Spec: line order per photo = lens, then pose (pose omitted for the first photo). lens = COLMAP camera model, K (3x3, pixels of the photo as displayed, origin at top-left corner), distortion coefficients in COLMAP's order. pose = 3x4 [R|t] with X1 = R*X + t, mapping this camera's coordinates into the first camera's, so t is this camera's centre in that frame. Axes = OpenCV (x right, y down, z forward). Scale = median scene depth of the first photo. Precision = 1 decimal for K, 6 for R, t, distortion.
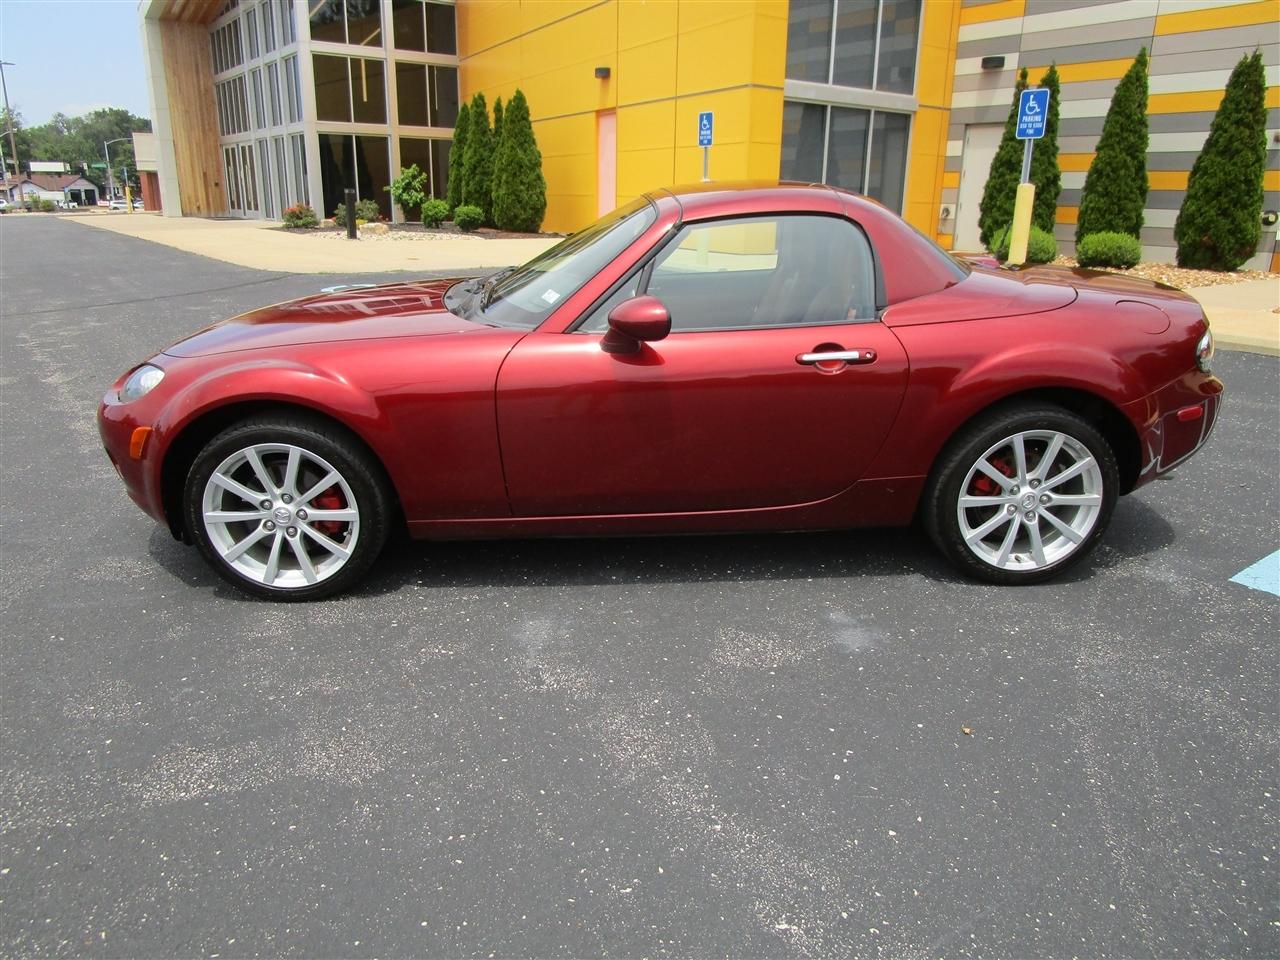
lens RADIAL K [[914.0, 0, 635.3], [0, 914.0, 476.0], [0, 0, 1]] dist [-0.034373, 0.012855]
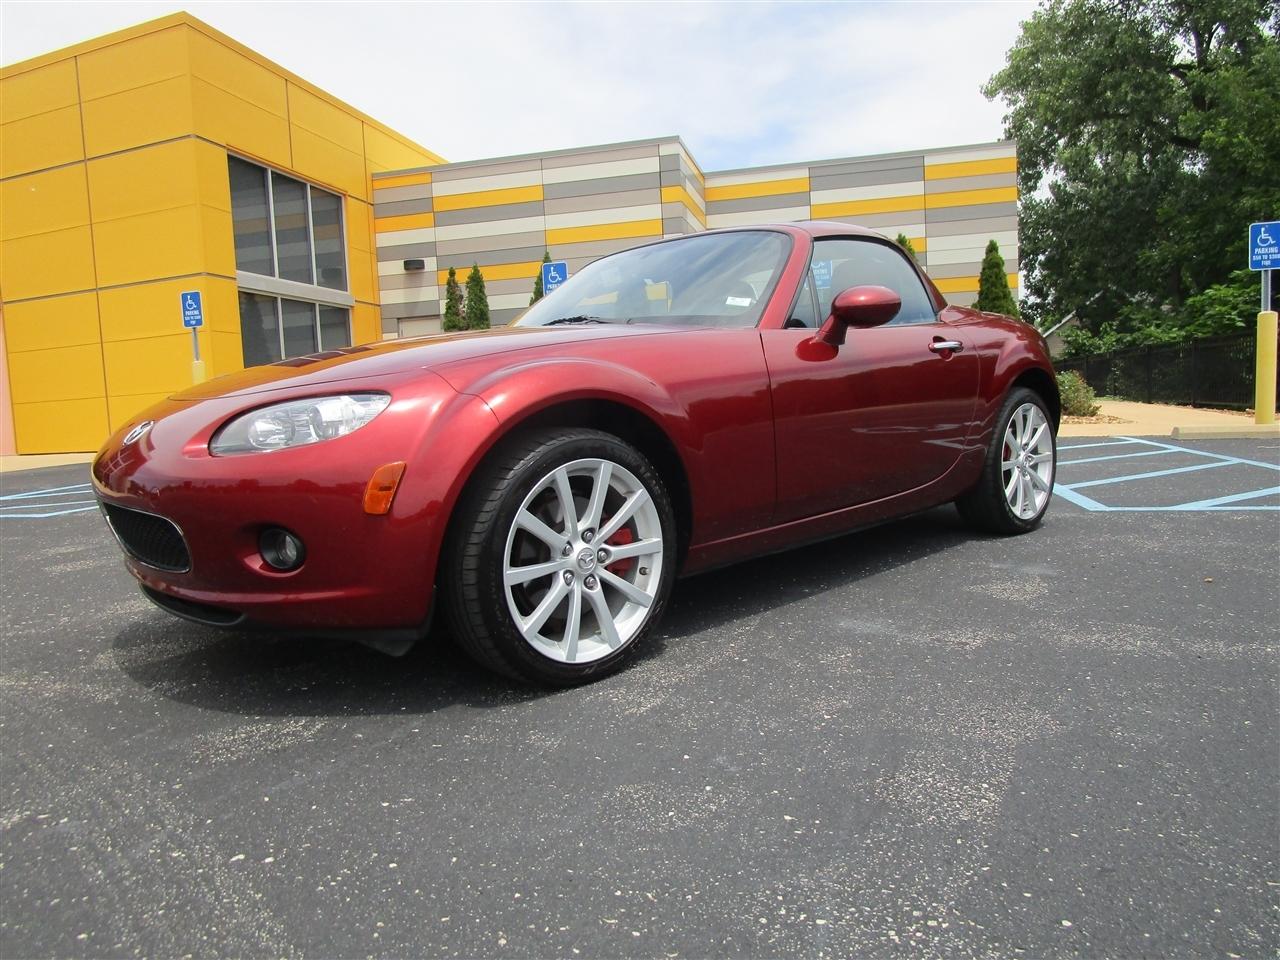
lens RADIAL K [[911.3, 0, 634.4], [0, 911.3, 476.1], [0, 0, 1]] dist [-0.033315, 0.009307]
pose [[0.762641, -0.103944, 0.638415, -0.175970], [0.248281, 0.958438, -0.140544, 0.019741], [-0.597273, 0.265691, 0.756752, 0.081630]]
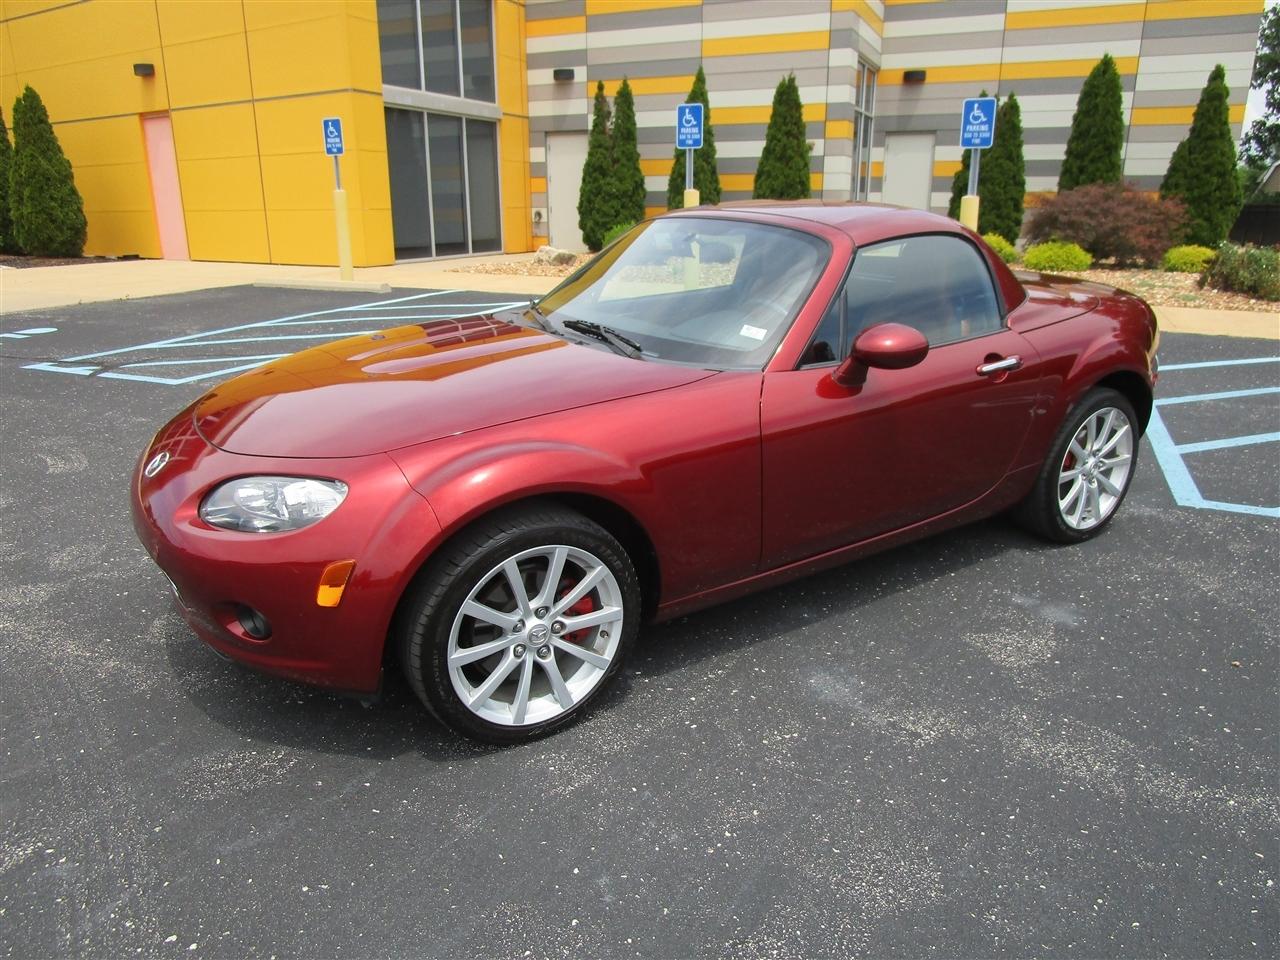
lens RADIAL K [[914.0, 0, 635.3], [0, 914.0, 476.0], [0, 0, 1]] dist [-0.034373, 0.012855]
pose [[0.867423, -0.161745, 0.470549, -0.141079], [0.163743, 0.985808, 0.037010, -0.022956], [-0.469857, 0.044946, 0.881598, 0.052942]]
